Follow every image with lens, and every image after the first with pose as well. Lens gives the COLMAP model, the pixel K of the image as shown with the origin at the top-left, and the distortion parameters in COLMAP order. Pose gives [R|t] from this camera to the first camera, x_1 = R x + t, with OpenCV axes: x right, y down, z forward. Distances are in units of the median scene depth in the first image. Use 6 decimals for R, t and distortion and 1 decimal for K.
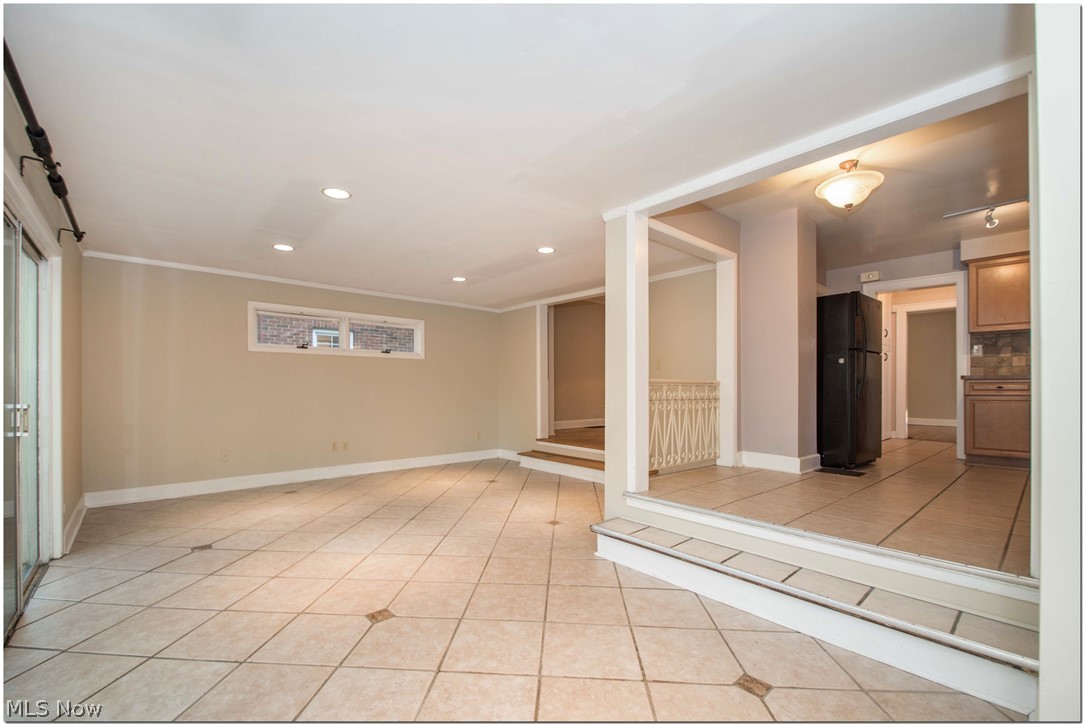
lens RADIAL K [[459.6, 0, 543.1], [0, 459.6, 380.7], [0, 0, 1]] dist [0.018173, -0.016656]
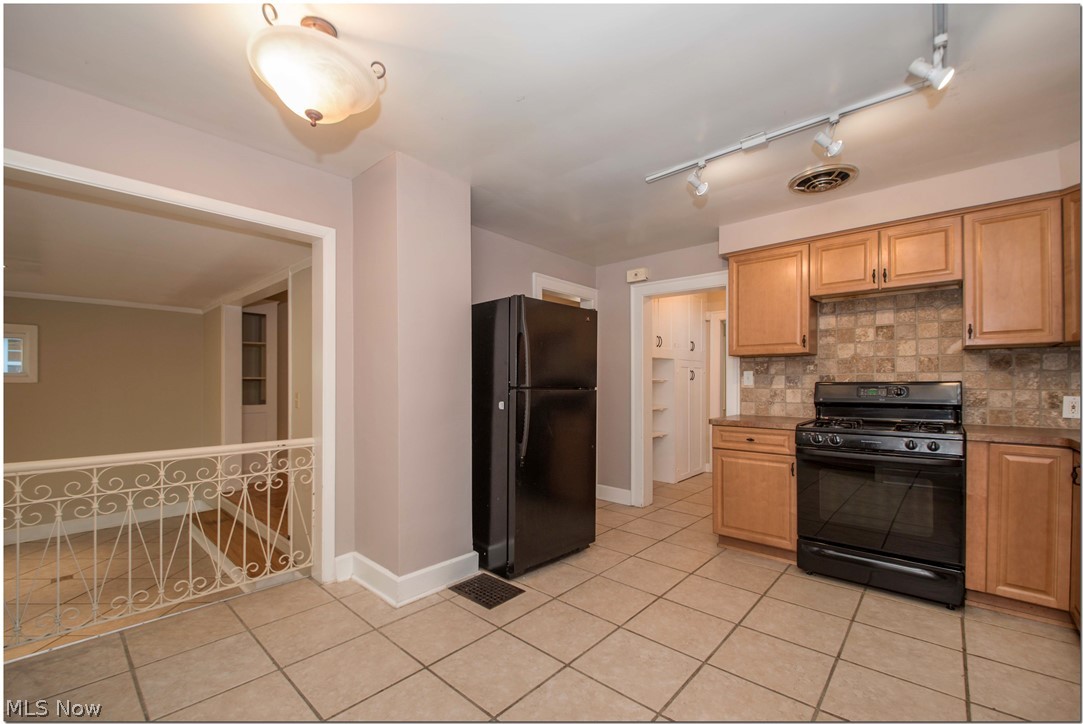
lens RADIAL K [[459.6, 0, 543.1], [0, 459.6, 380.7], [0, 0, 1]] dist [0.018173, -0.016656]
pose [[0.992172, -0.004472, 0.124796, 0.543853], [0.003639, 0.999970, 0.006903, -0.070307], [-0.124823, -0.006394, 0.992158, 0.326415]]
